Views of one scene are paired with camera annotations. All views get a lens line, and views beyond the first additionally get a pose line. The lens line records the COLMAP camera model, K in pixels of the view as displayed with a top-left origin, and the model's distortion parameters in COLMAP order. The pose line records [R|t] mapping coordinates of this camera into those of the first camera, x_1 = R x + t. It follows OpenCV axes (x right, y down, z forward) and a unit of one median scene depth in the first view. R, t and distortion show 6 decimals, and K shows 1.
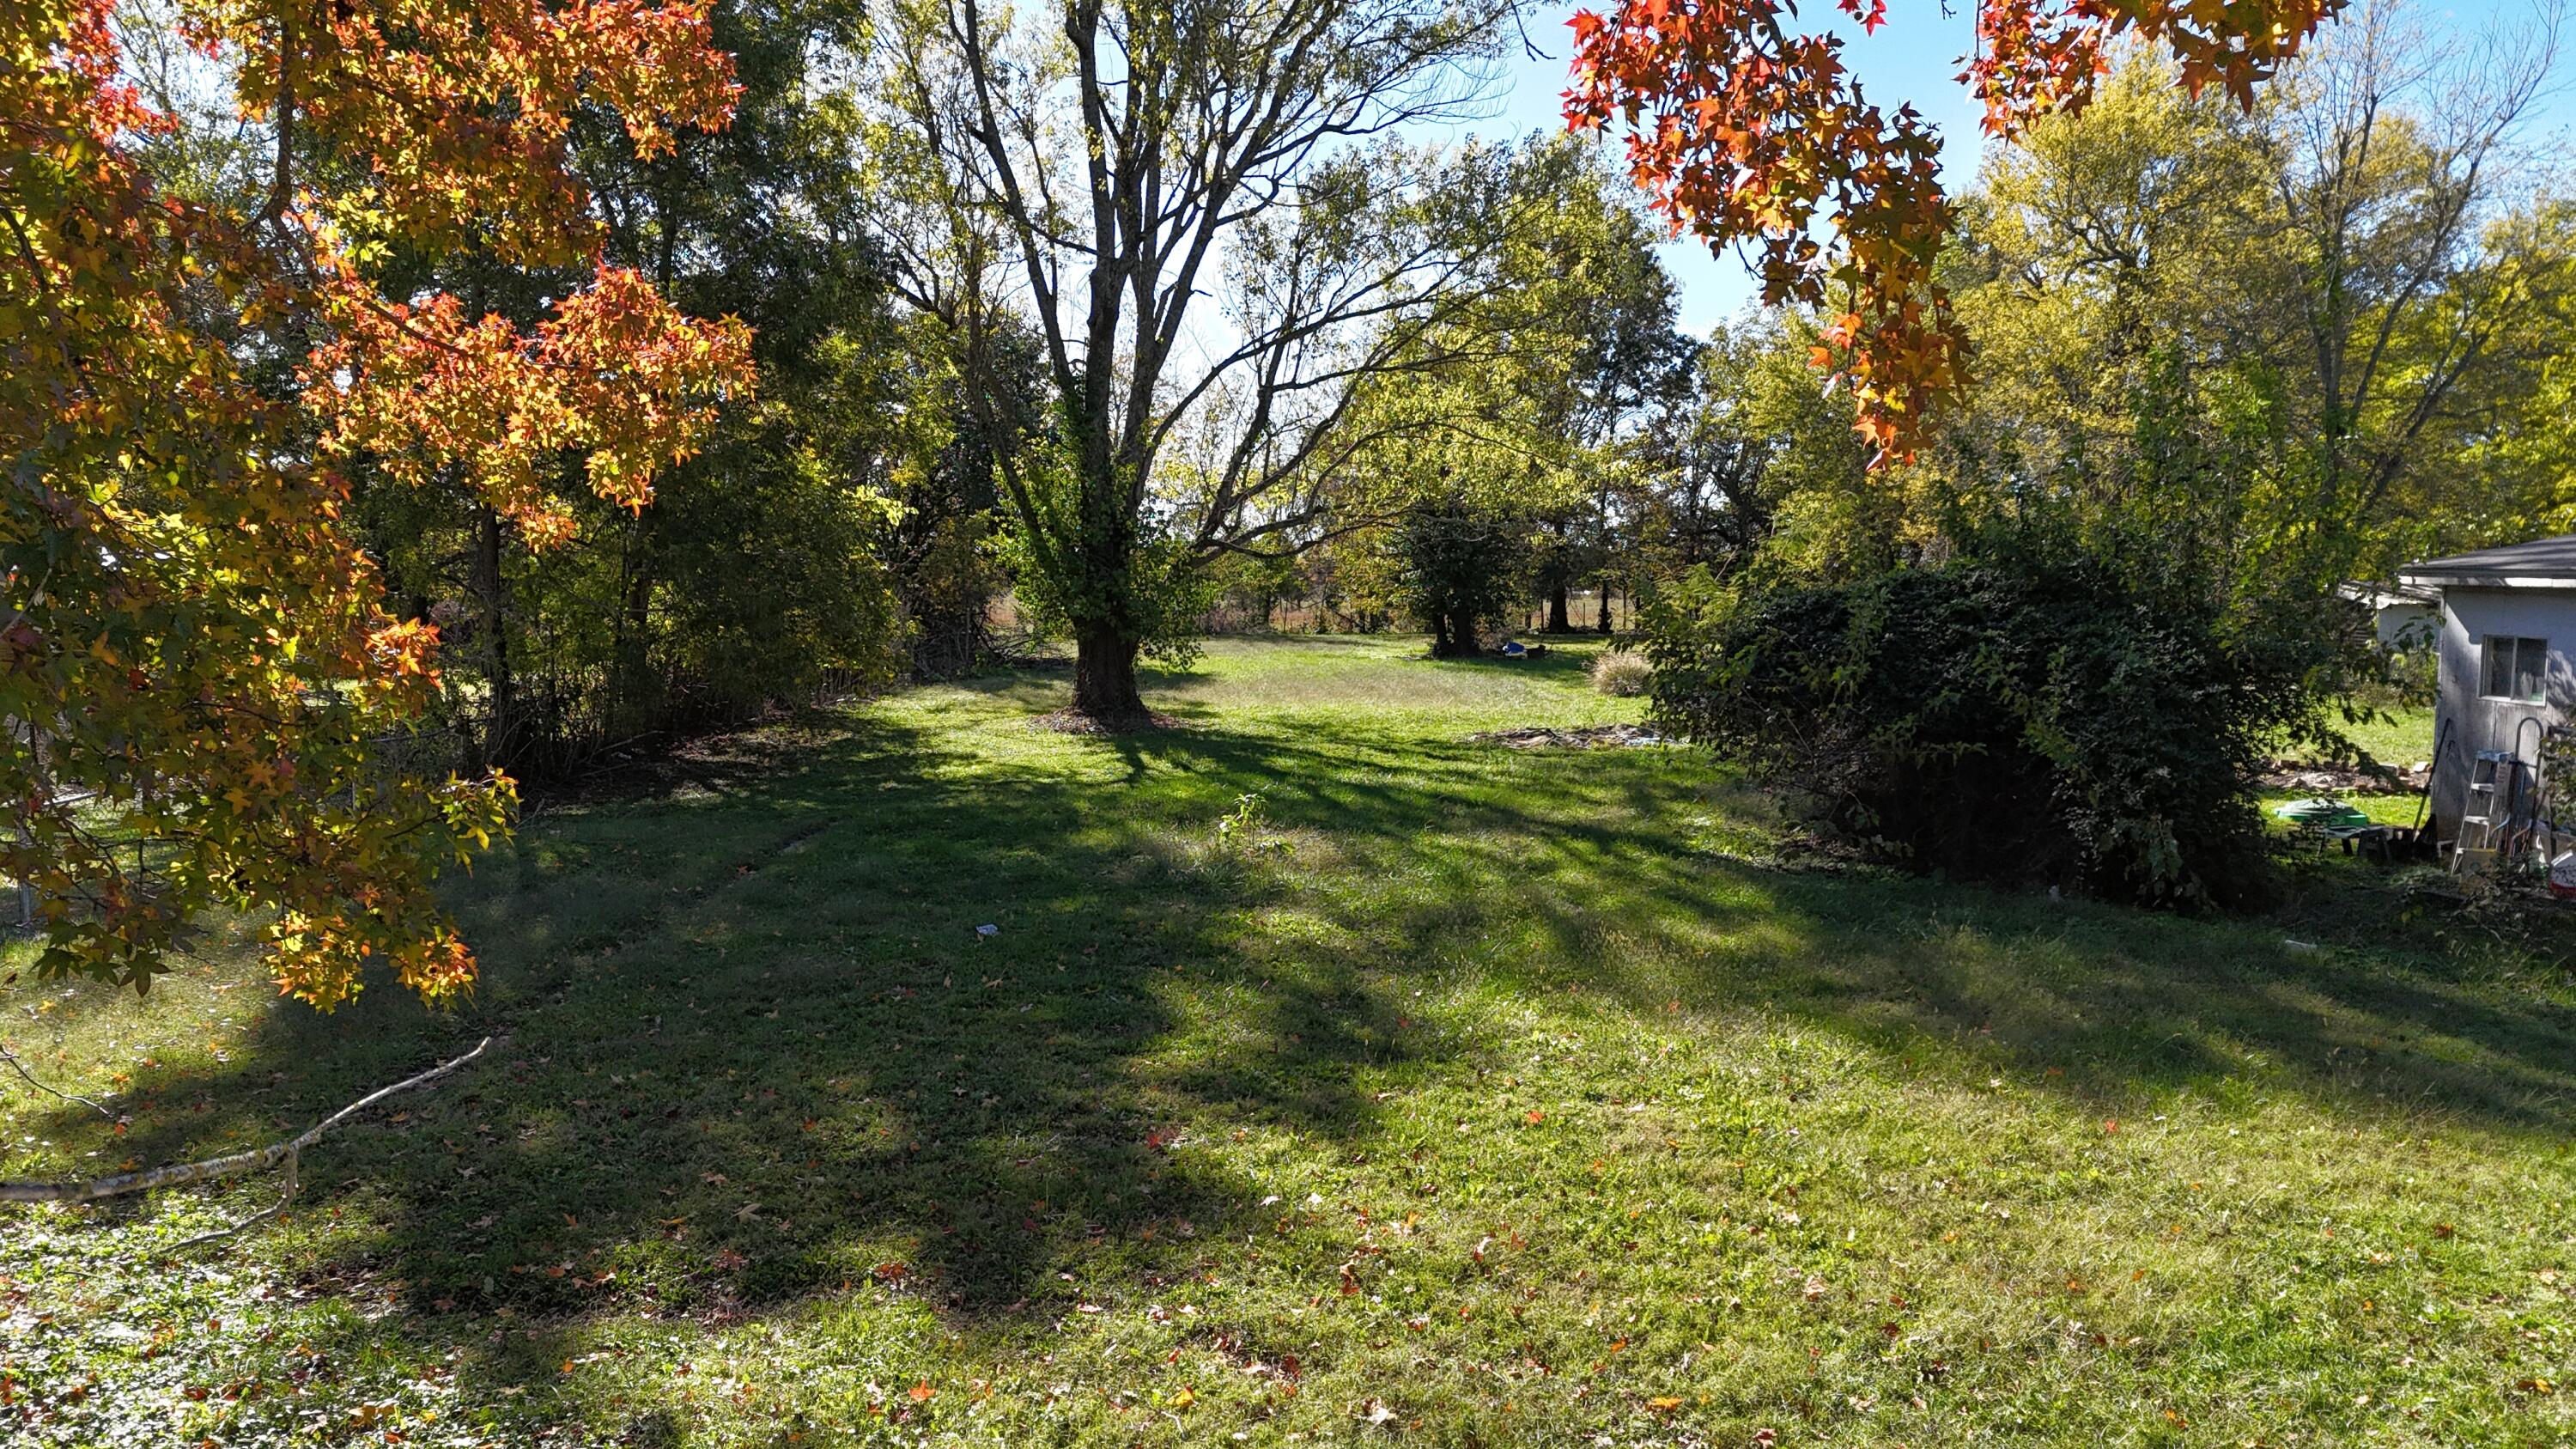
lens RADIAL K [[1940.5, 0, 1287.0], [0, 1940.5, 726.0], [0, 0, 1]] dist [0.080981, -0.079660]
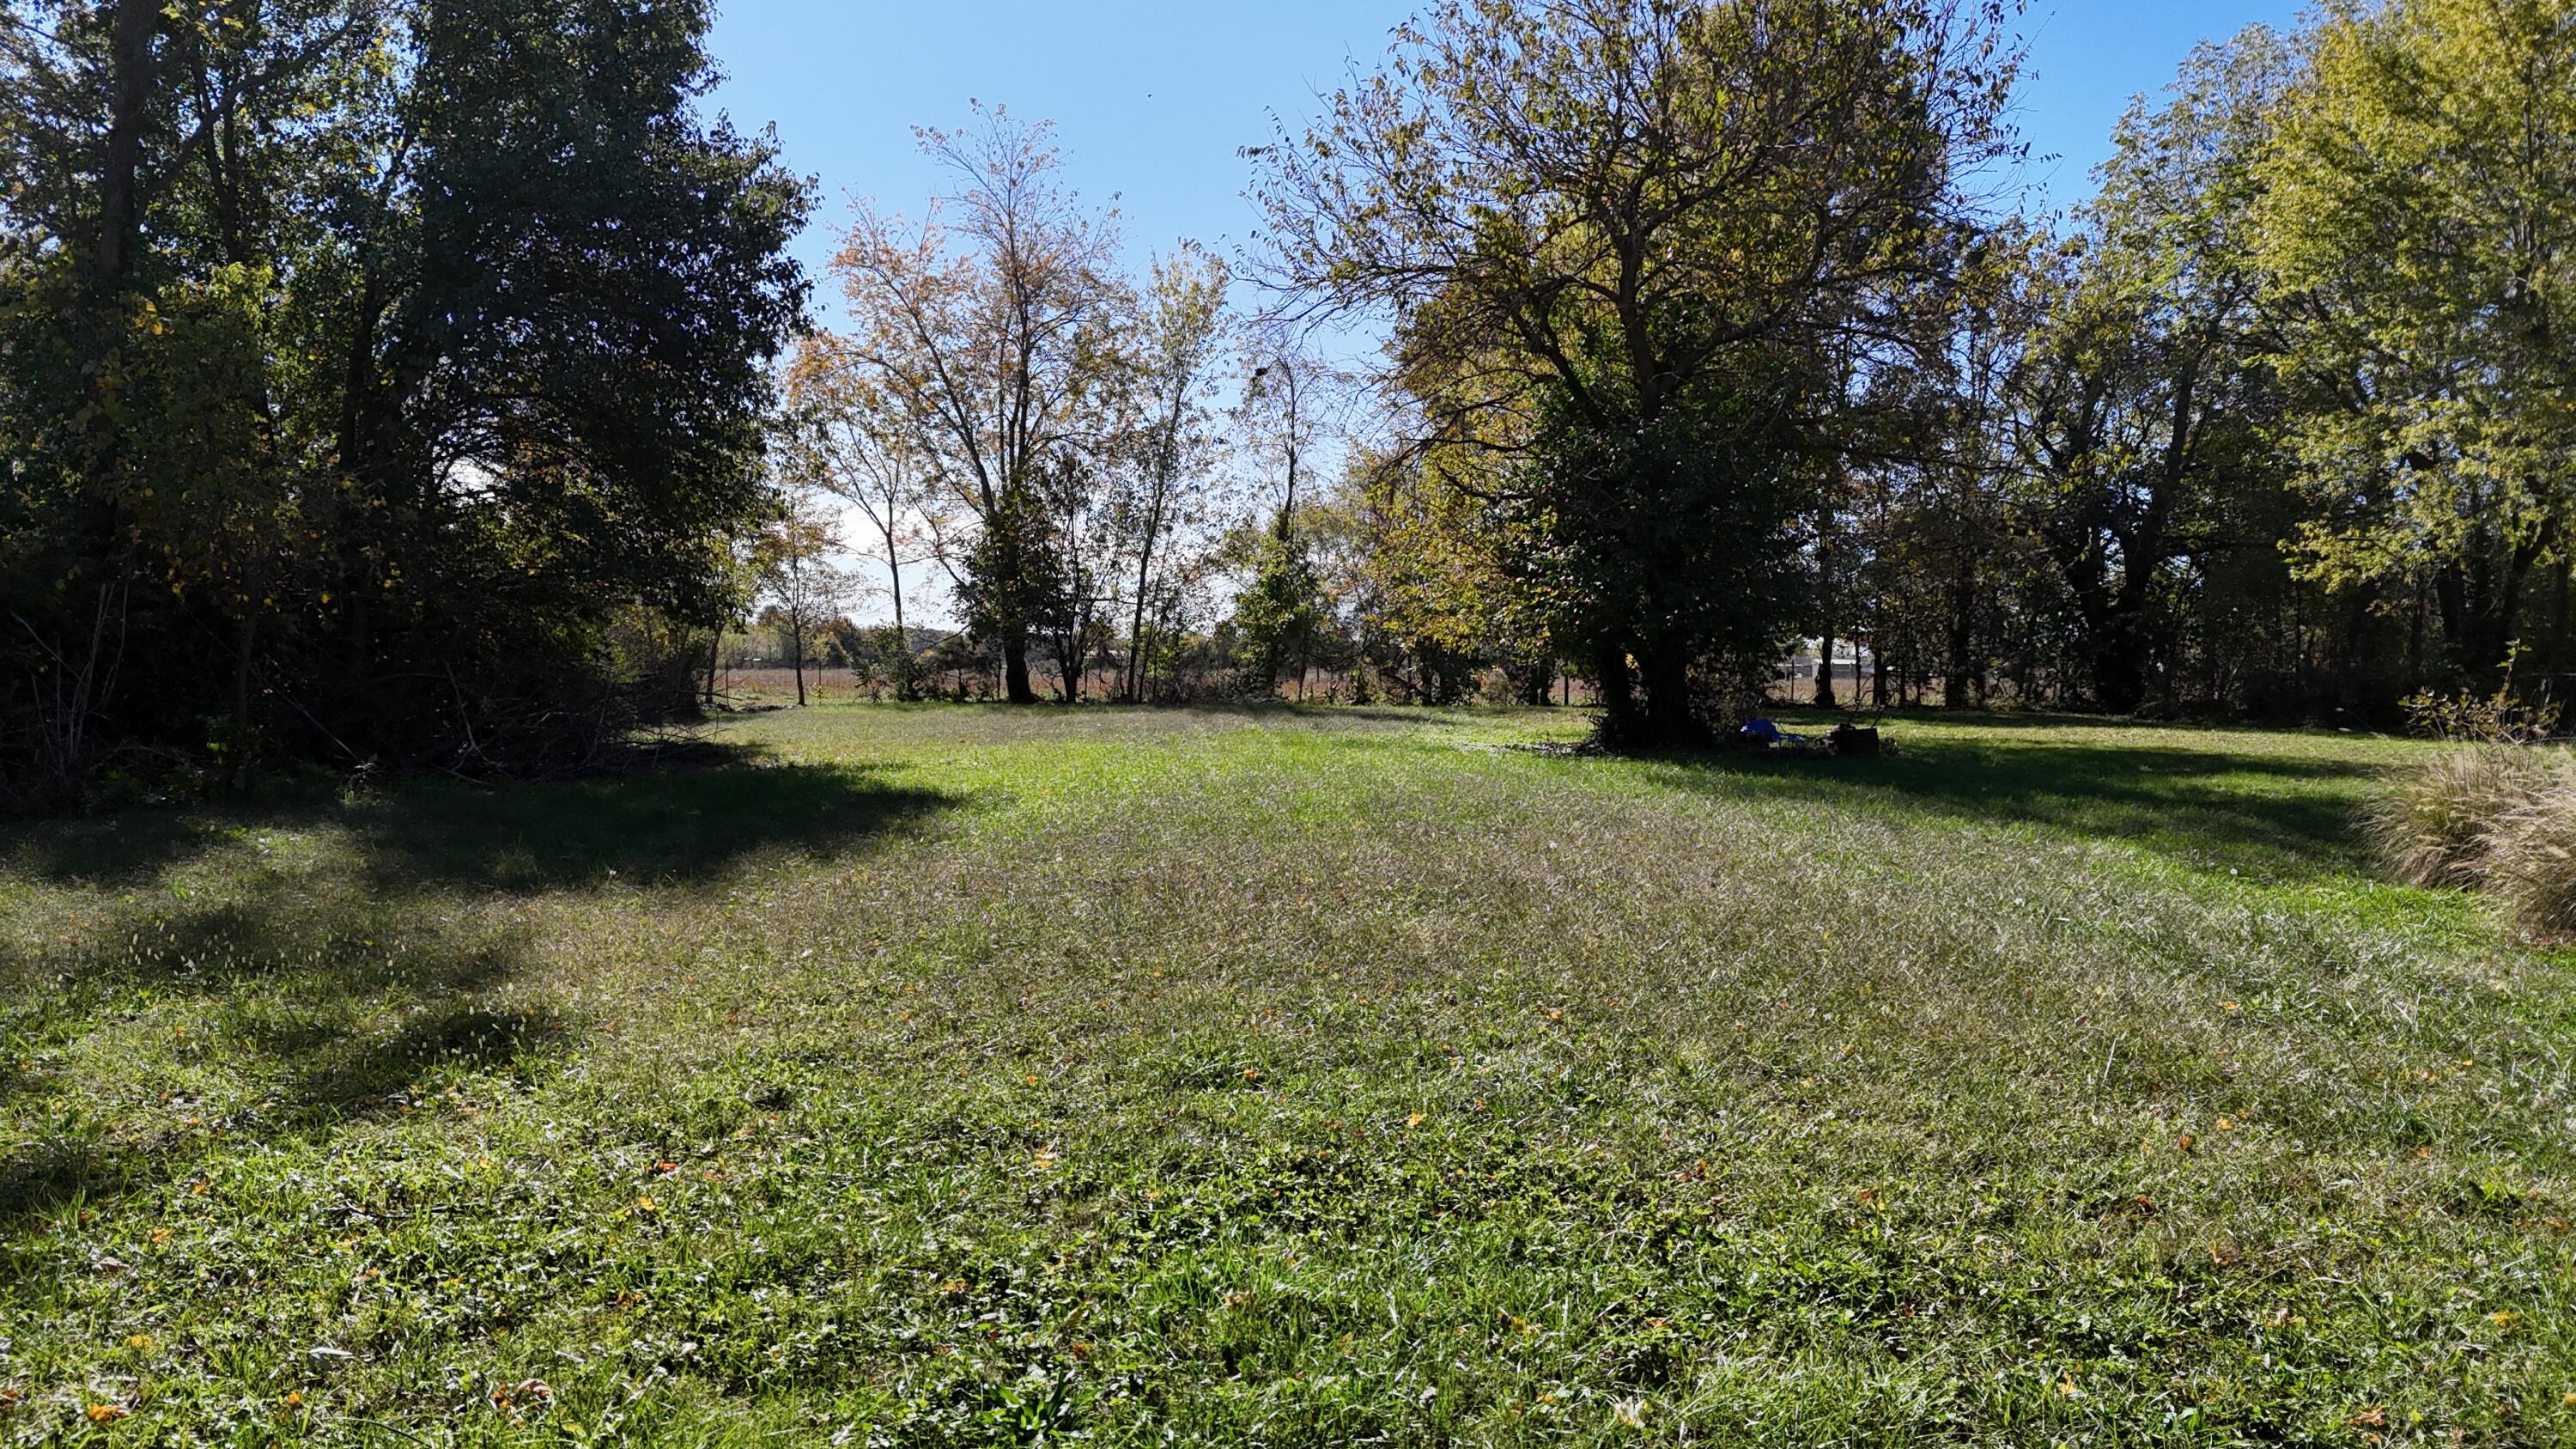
lens RADIAL K [[1940.5, 0, 1287.4], [0, 1940.5, 723.0], [0, 0, 1]] dist [0.080981, -0.079660]
pose [[0.999519, 0.013695, -0.027839, 0.030802], [-0.014997, 0.998776, -0.047126, -0.034365], [0.027160, 0.047520, 0.998501, 0.986353]]
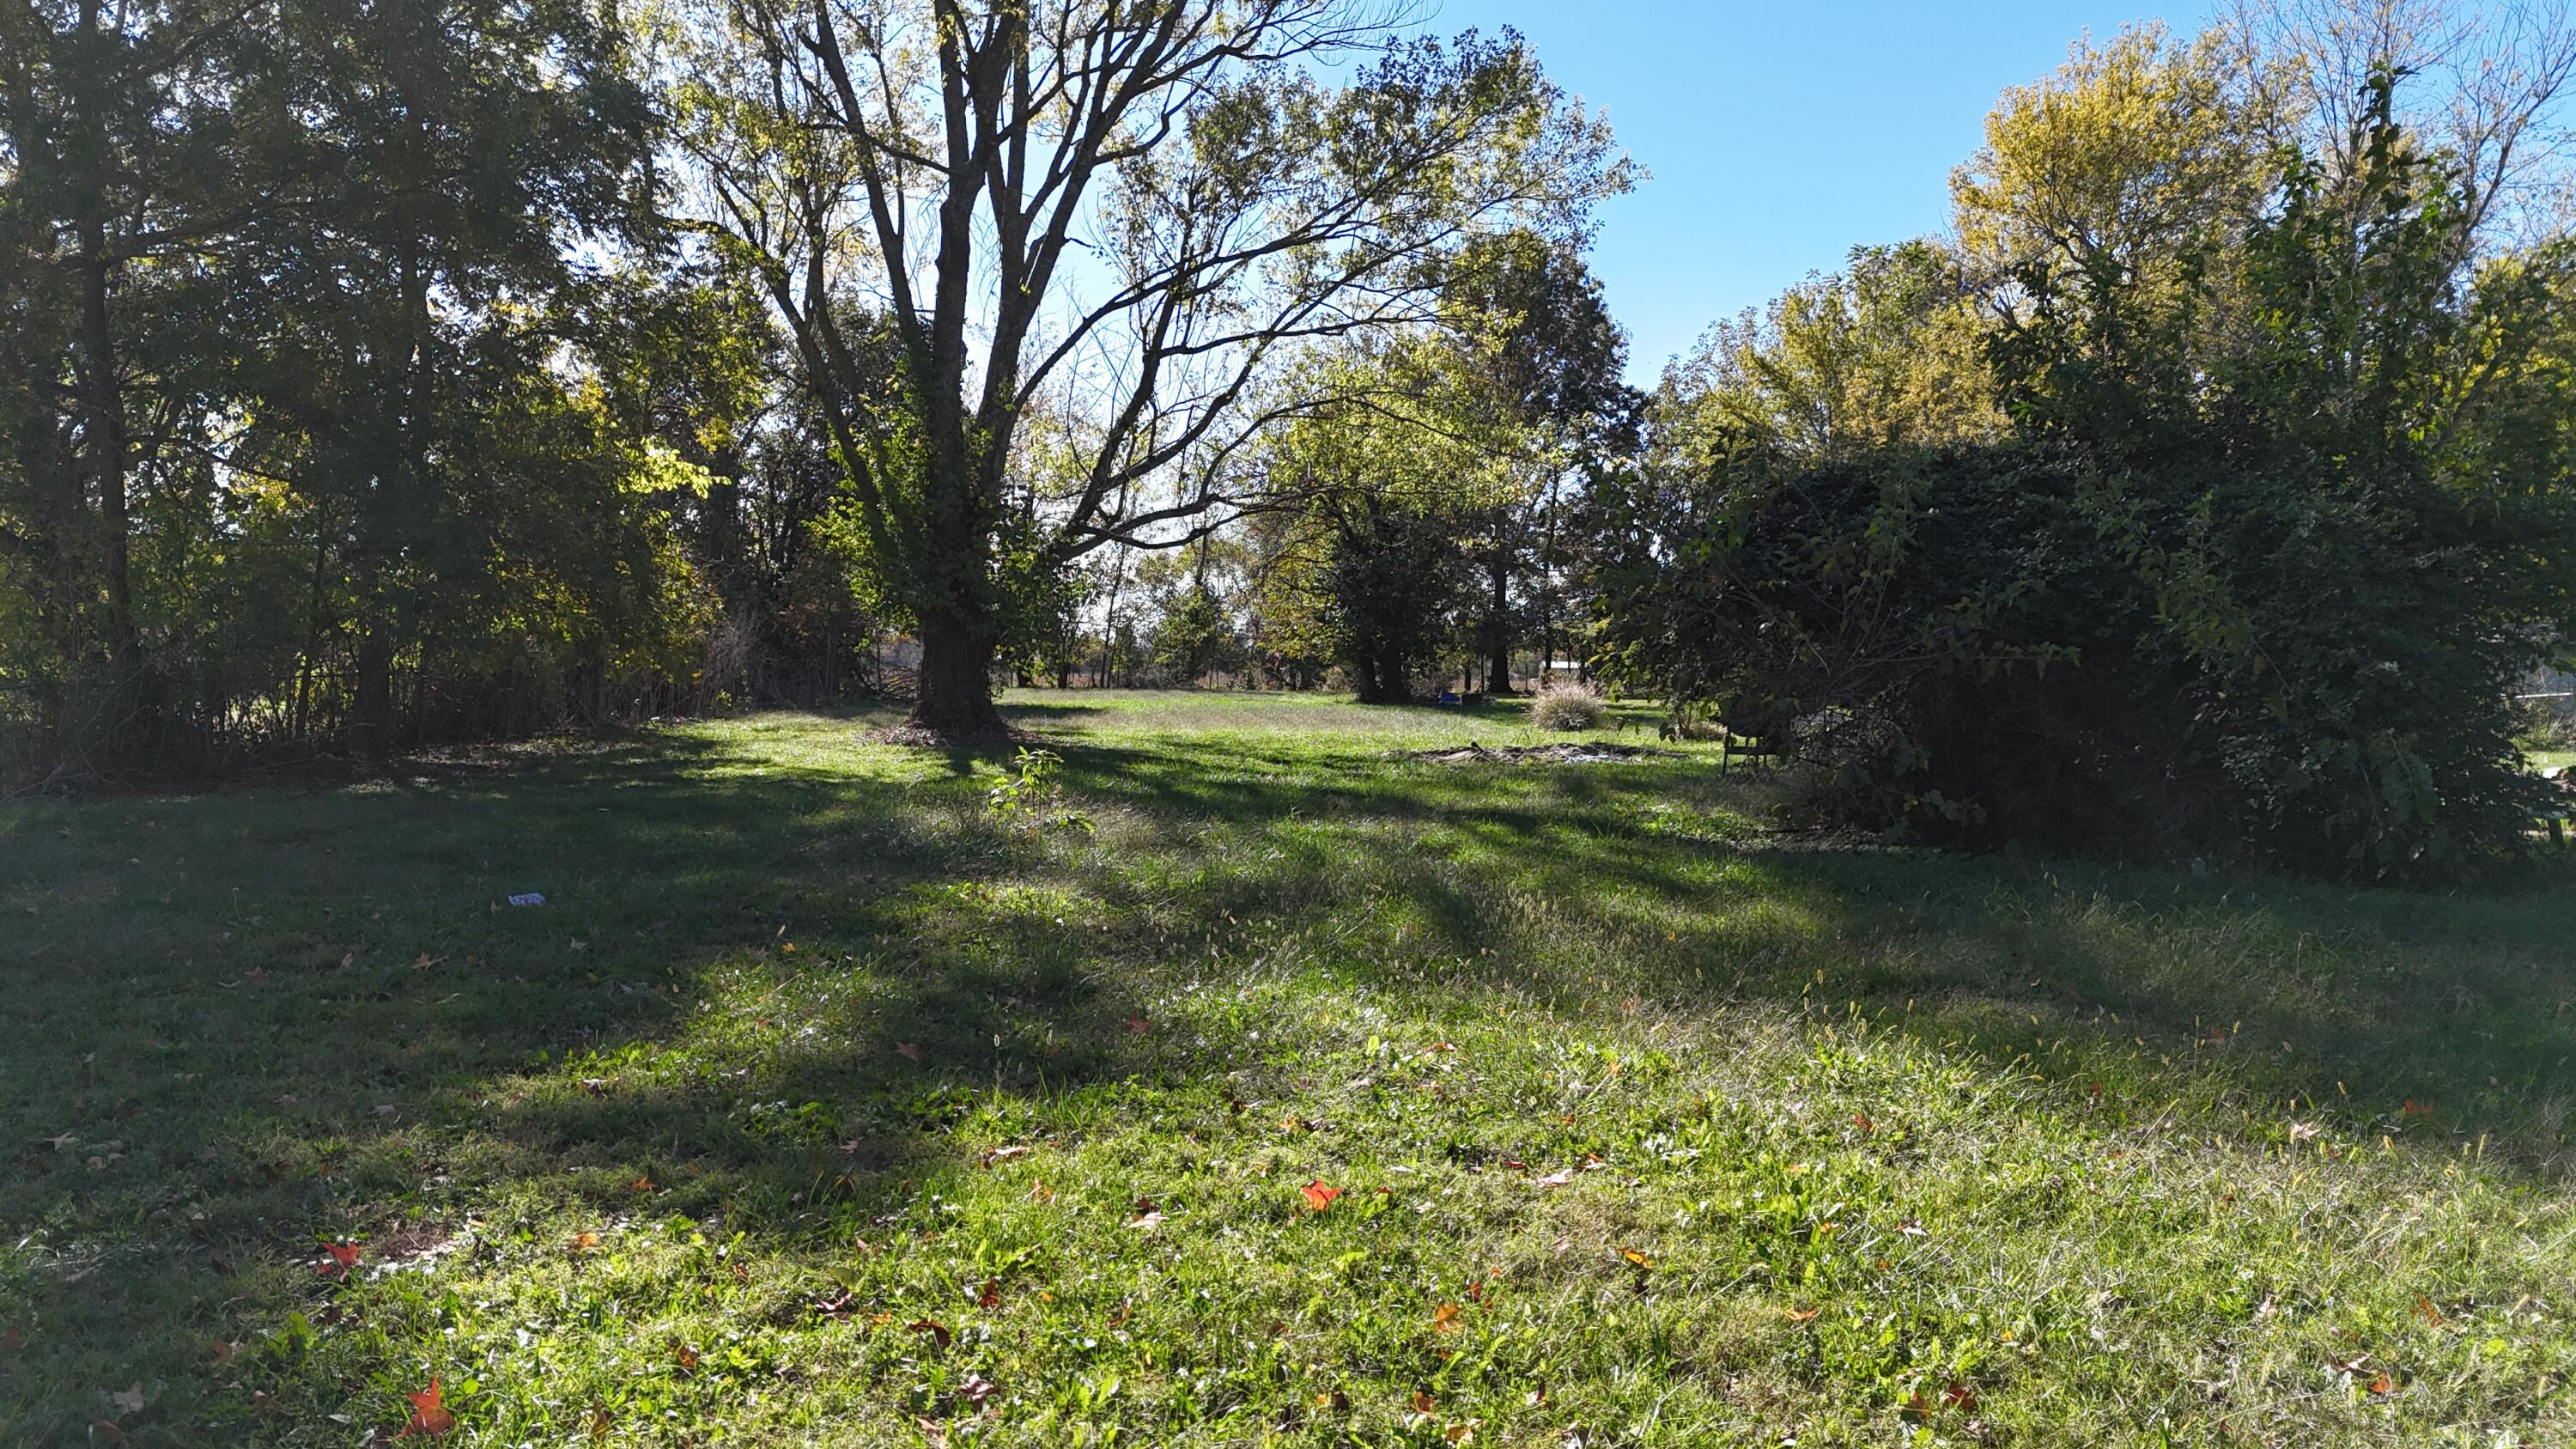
lens RADIAL K [[1940.5, 0, 1294.4], [0, 1940.5, 720.3], [0, 0, 1]] dist [0.080981, -0.079660]
pose [[0.999464, 0.012236, 0.030381, 0.029190], [-0.010699, 0.998679, -0.050252, 0.031853], [-0.030955, 0.049900, 0.998274, 0.153033]]
